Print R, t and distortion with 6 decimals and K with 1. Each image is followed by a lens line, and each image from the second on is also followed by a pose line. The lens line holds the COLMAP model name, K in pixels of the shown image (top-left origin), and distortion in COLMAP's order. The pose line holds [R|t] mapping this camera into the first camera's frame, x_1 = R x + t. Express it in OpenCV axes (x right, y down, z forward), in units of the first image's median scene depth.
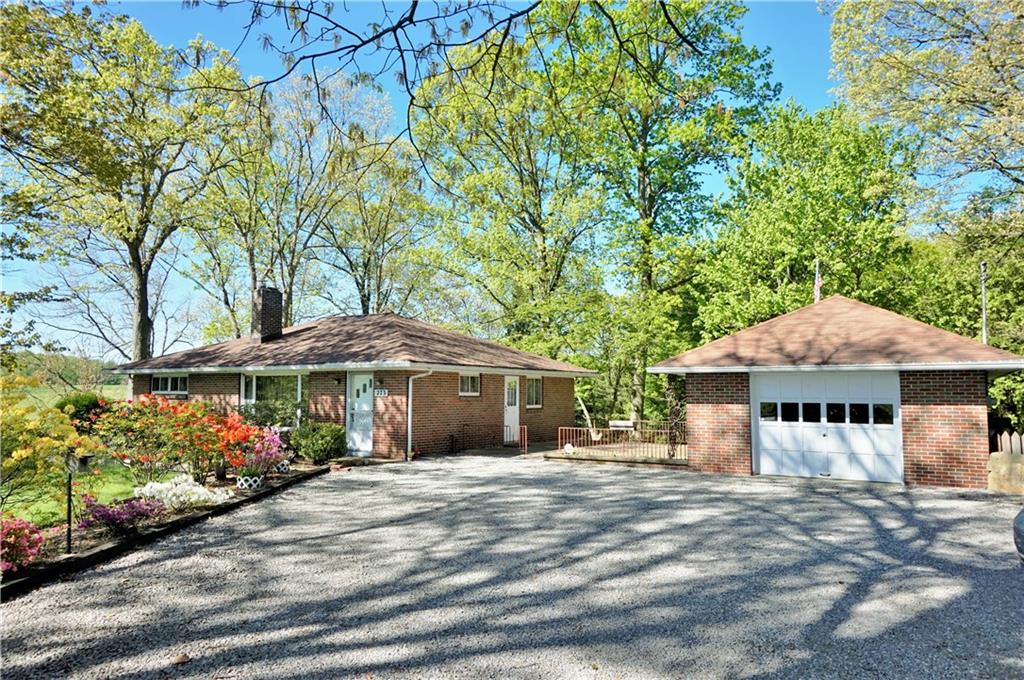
lens RADIAL K [[693.9, 0, 512.0], [0, 693.9, 340.0], [0, 0, 1]] dist [-0.016683, 0.001116]
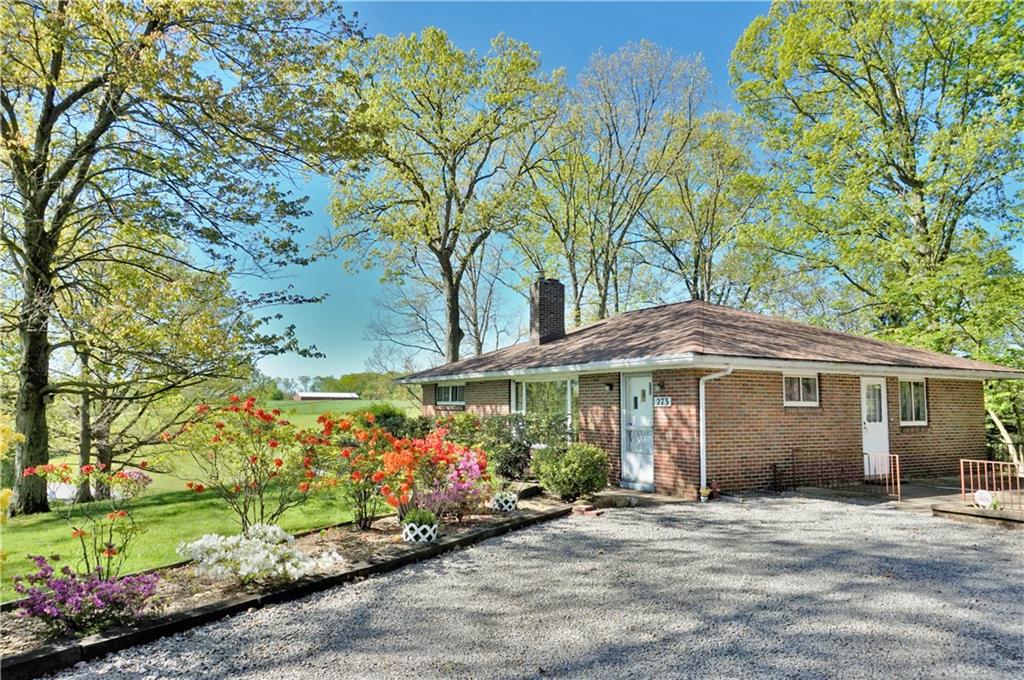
lens RADIAL K [[693.9, 0, 512.0], [0, 693.9, 340.0], [0, 0, 1]] dist [-0.016683, 0.001116]
pose [[0.876537, -0.043677, -0.479348, 0.017732], [0.034043, 0.999006, -0.028776, 0.027132], [0.480129, 0.008904, 0.877153, 0.288110]]
